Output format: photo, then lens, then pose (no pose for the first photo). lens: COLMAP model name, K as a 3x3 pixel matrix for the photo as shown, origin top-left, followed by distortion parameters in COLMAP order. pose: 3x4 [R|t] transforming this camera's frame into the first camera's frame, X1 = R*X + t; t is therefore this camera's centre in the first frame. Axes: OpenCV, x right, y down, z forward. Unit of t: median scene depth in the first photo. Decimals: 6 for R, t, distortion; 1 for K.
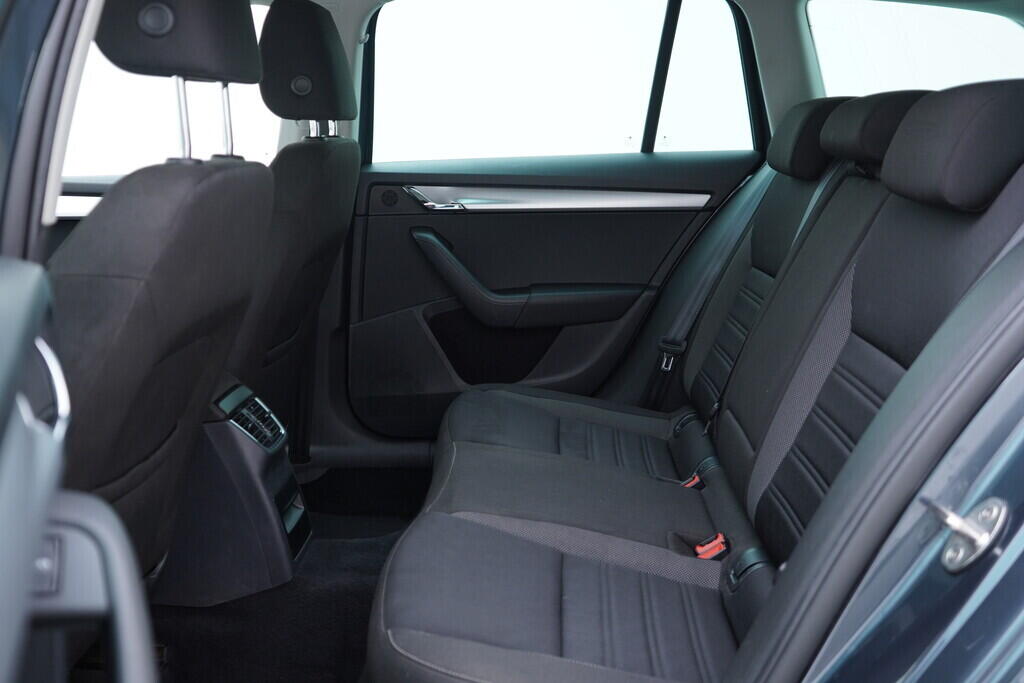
lens RADIAL K [[1055.3, 0, 512.0], [0, 1055.3, 341.5], [0, 0, 1]] dist [-0.005659, -0.003995]
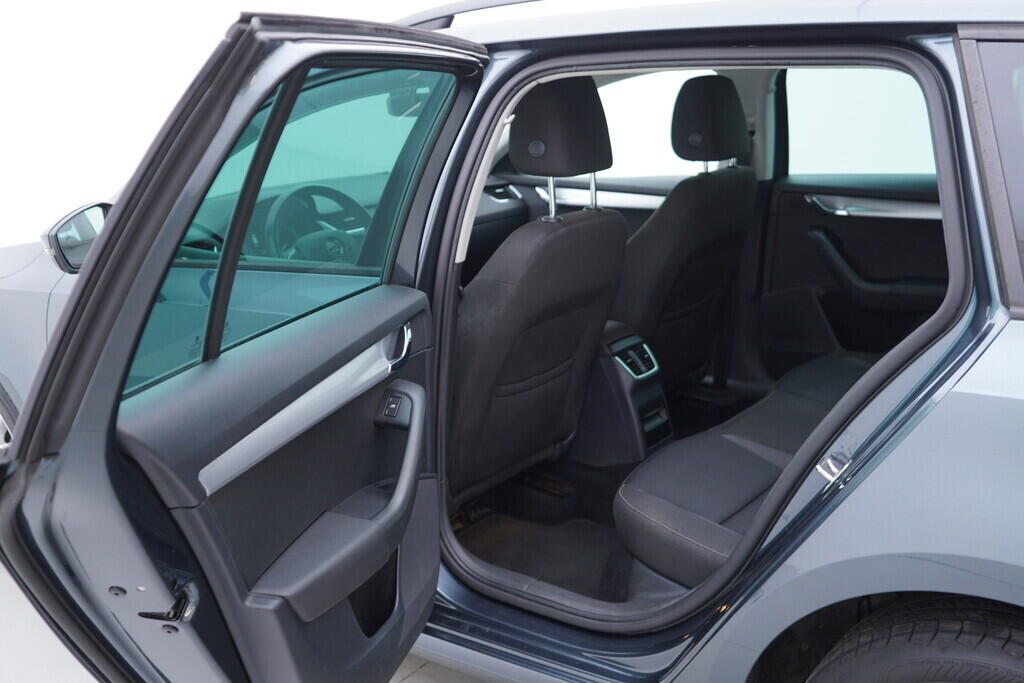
lens RADIAL K [[1035.0, 0, 512.0], [0, 1035.0, 341.5], [0, 0, 1]] dist [-0.000490, 0.000078]
pose [[0.818329, 0.122589, -0.561525, 0.468576], [-0.078110, 0.991645, 0.102658, -0.094222], [0.569418, -0.040148, 0.821067, -0.379633]]
